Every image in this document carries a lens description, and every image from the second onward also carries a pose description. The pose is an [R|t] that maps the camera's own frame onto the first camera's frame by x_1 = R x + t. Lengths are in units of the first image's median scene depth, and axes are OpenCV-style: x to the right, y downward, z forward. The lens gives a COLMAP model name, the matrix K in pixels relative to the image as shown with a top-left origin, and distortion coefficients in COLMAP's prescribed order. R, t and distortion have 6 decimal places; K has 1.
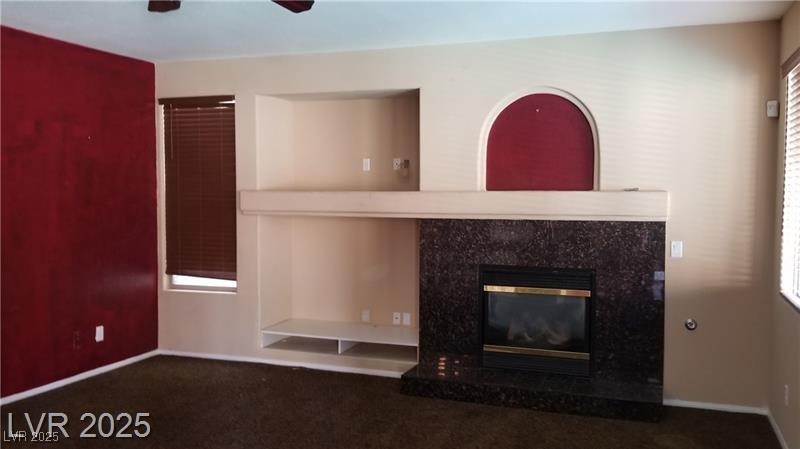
lens RADIAL K [[697.0, 0, 392.4], [0, 697.0, 227.8], [0, 0, 1]] dist [-0.015682, -0.014781]
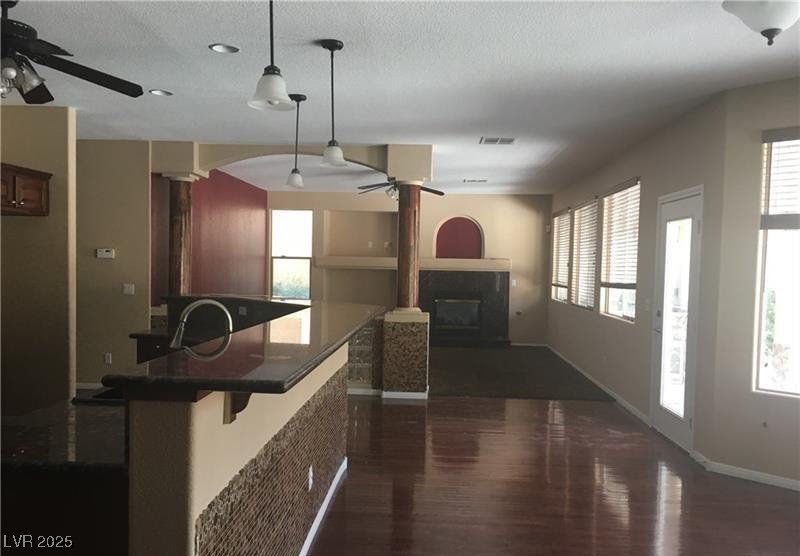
lens RADIAL K [[668.5, 0, 403.0], [0, 668.5, 284.5], [0, 0, 1]] dist [0.002090, -0.006454]
pose [[0.952193, 0.007615, 0.305401, -0.637051], [-0.003333, 0.999889, -0.014540, 0.065977], [-0.305478, 0.012827, 0.952113, -1.055857]]
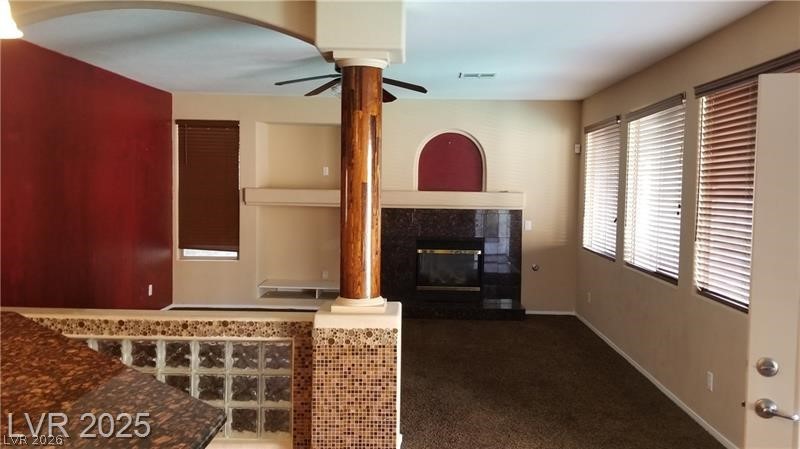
lens RADIAL K [[697.0, 0, 407.5], [0, 697.0, 219.4], [0, 0, 1]] dist [-0.015682, -0.014781]
pose [[0.943867, -0.004450, 0.330297, -0.422113], [0.003338, 0.999987, 0.003932, 0.006896], [-0.330310, -0.002609, 0.943869, -0.517686]]
